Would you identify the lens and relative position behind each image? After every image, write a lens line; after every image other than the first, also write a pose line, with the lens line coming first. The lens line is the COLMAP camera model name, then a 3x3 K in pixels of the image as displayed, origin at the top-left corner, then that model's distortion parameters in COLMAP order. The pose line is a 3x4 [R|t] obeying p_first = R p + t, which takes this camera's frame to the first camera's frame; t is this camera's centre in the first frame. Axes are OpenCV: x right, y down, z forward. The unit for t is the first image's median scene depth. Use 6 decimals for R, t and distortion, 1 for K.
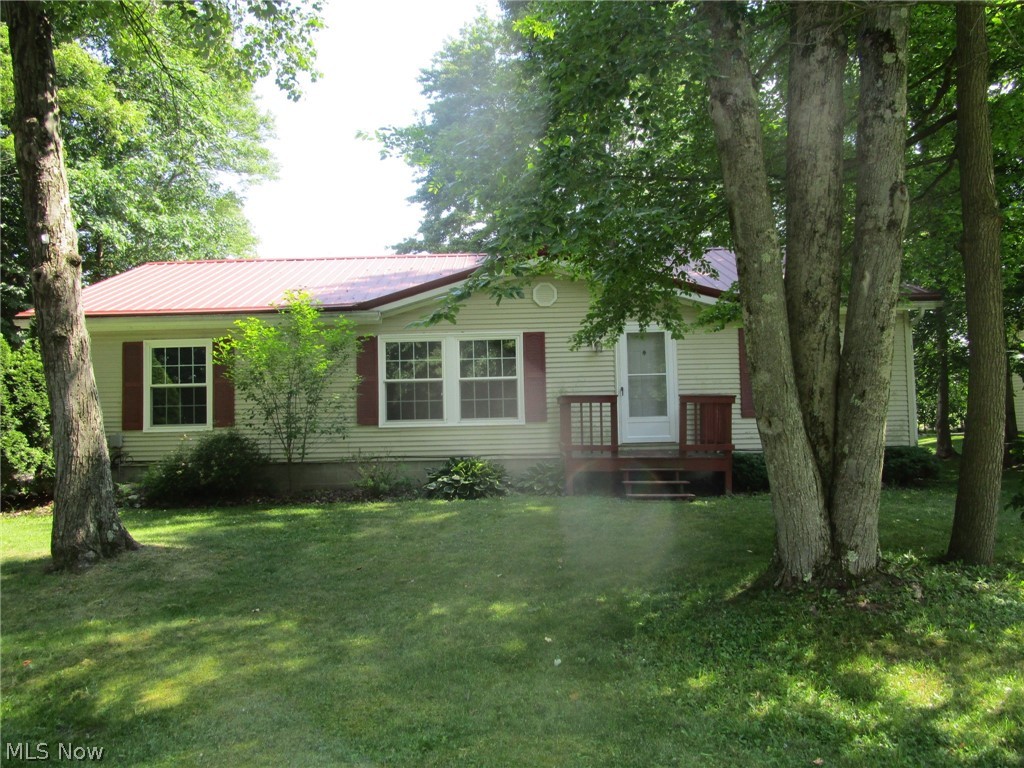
lens RADIAL K [[723.6, 0, 507.8], [0, 723.6, 381.6], [0, 0, 1]] dist [-0.034537, 0.014335]
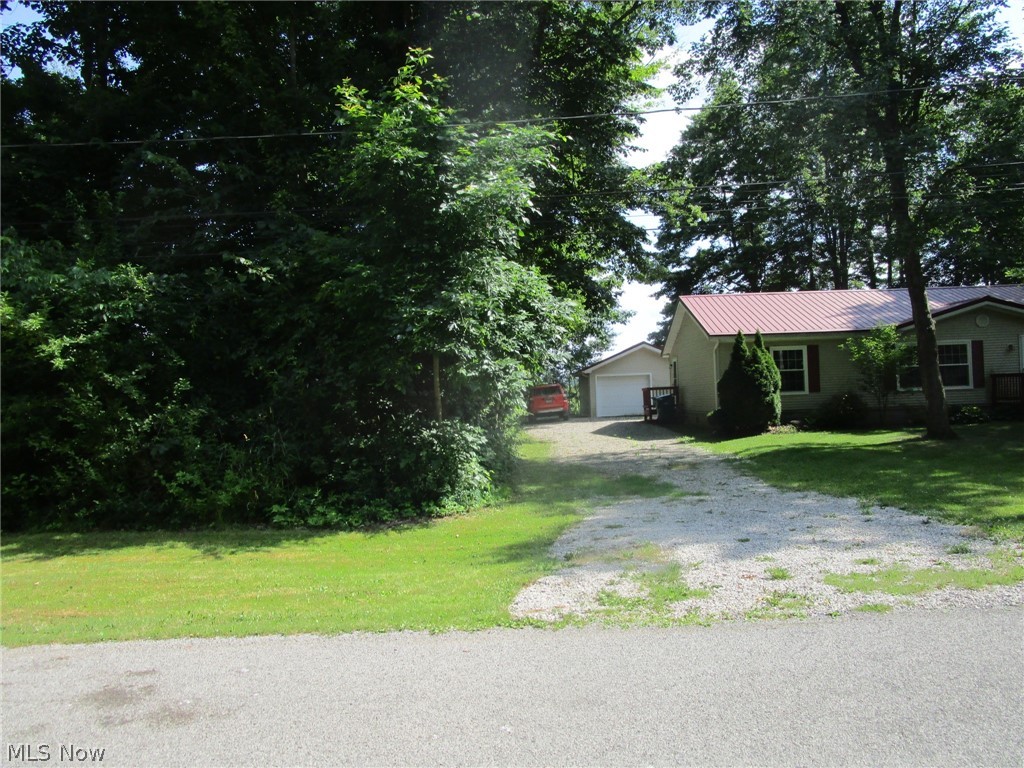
lens RADIAL K [[723.6, 0, 510.4], [0, 723.6, 385.3], [0, 0, 1]] dist [-0.034537, 0.014335]
pose [[0.999830, -0.010296, -0.015304, -1.337011], [0.010792, 0.999408, 0.032653, -0.028490], [0.014959, -0.032813, 0.999350, -1.040346]]
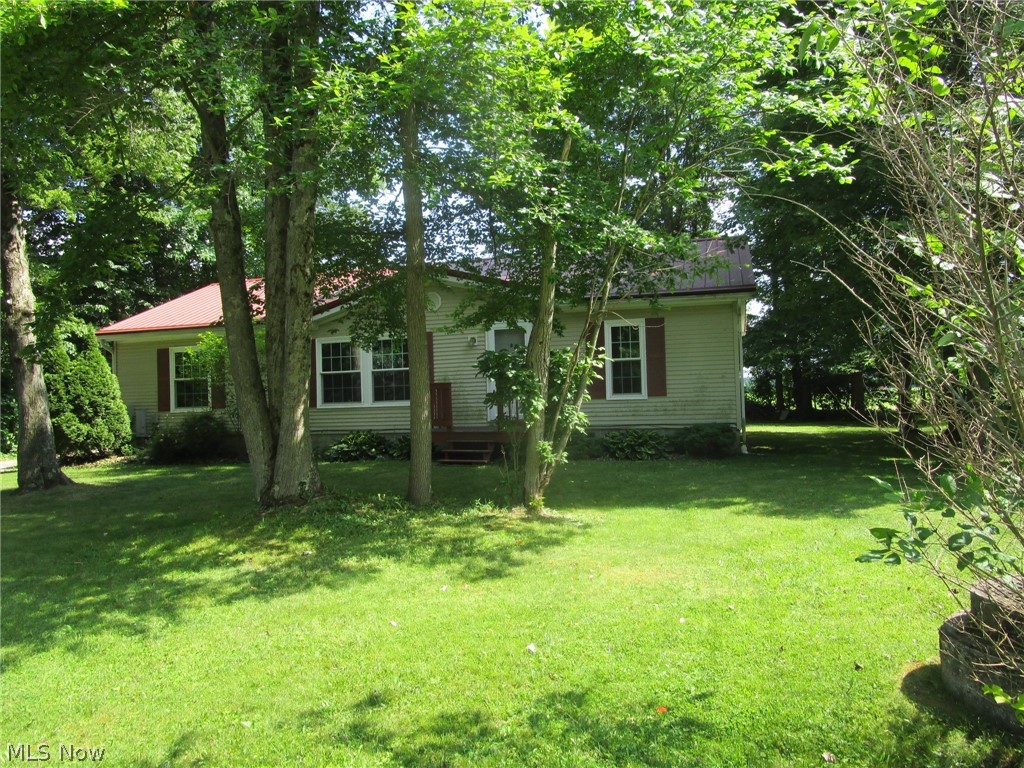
lens RADIAL K [[723.6, 0, 507.8], [0, 723.6, 380.9], [0, 0, 1]] dist [-0.034537, 0.014335]
pose [[0.959907, -0.015773, -0.279873, 0.603465], [0.024839, 0.999274, 0.028875, -0.018712], [0.279214, -0.034669, 0.959603, -0.194371]]
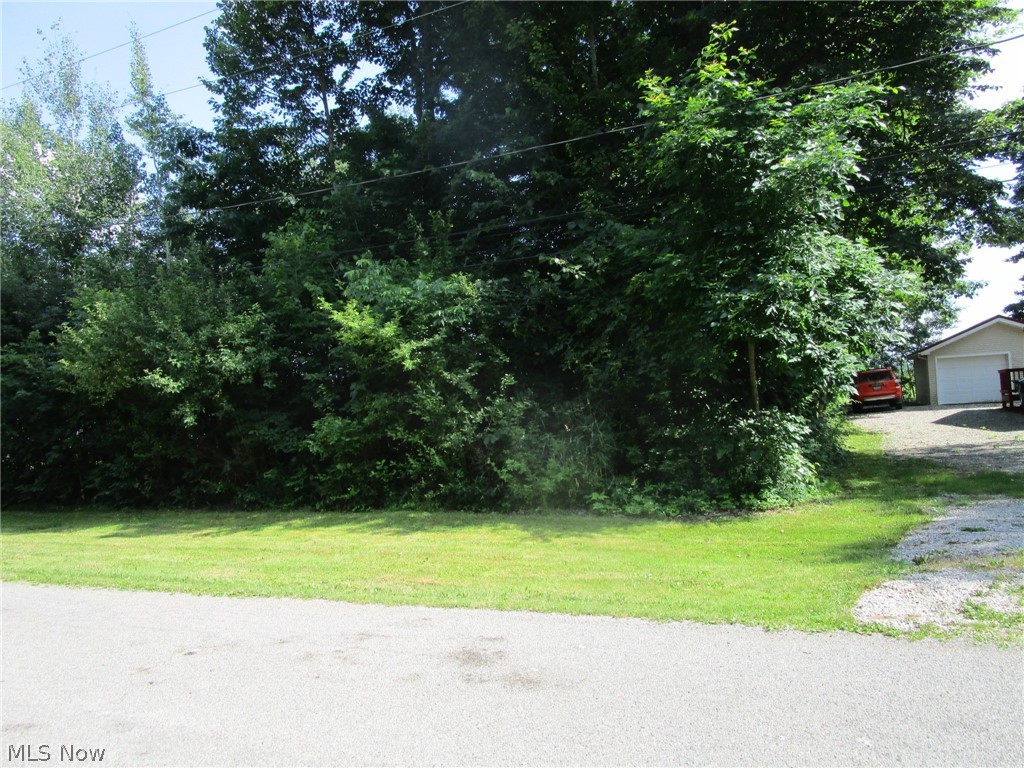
lens RADIAL K [[723.6, 0, 510.5], [0, 723.6, 385.7], [0, 0, 1]] dist [-0.034537, 0.014335]
pose [[0.907949, -0.035288, -0.417593, -1.350579], [0.053155, 0.998098, 0.031228, -0.026665], [0.415696, -0.050550, 0.908098, -1.042772]]
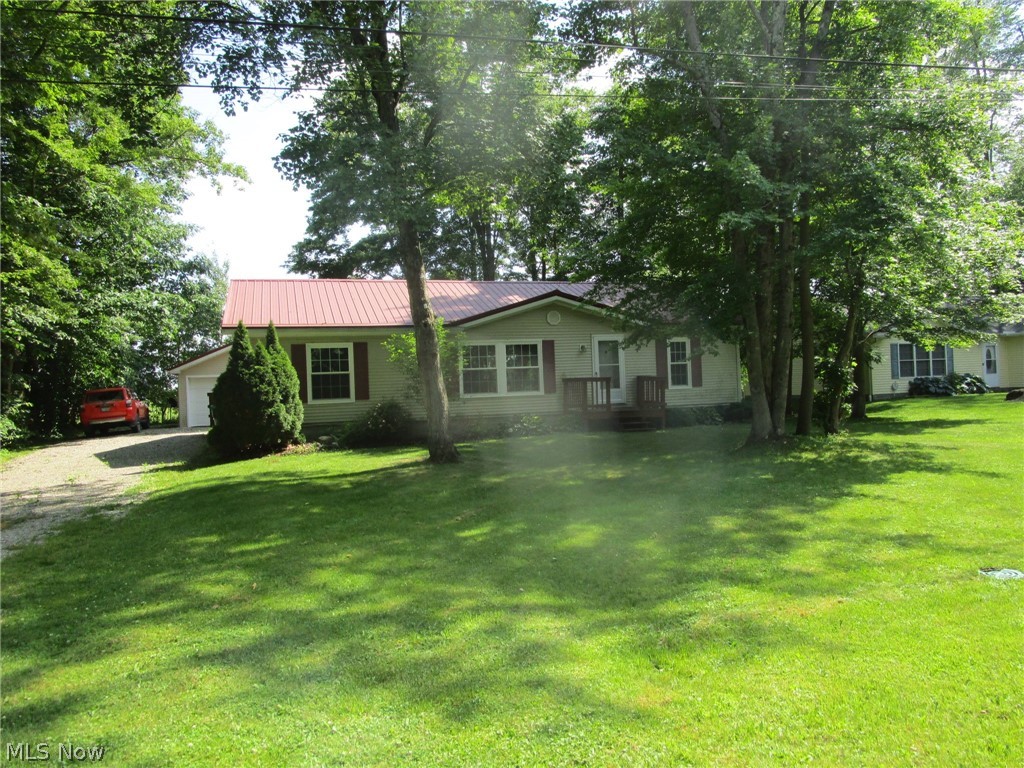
lens RADIAL K [[723.6, 0, 506.5], [0, 723.6, 388.1], [0, 0, 1]] dist [-0.034537, 0.014335]
pose [[0.949918, -0.014002, 0.312184, -0.671428], [0.000819, 0.999104, 0.042319, -0.031450], [-0.312497, -0.039944, 0.949079, -0.664438]]
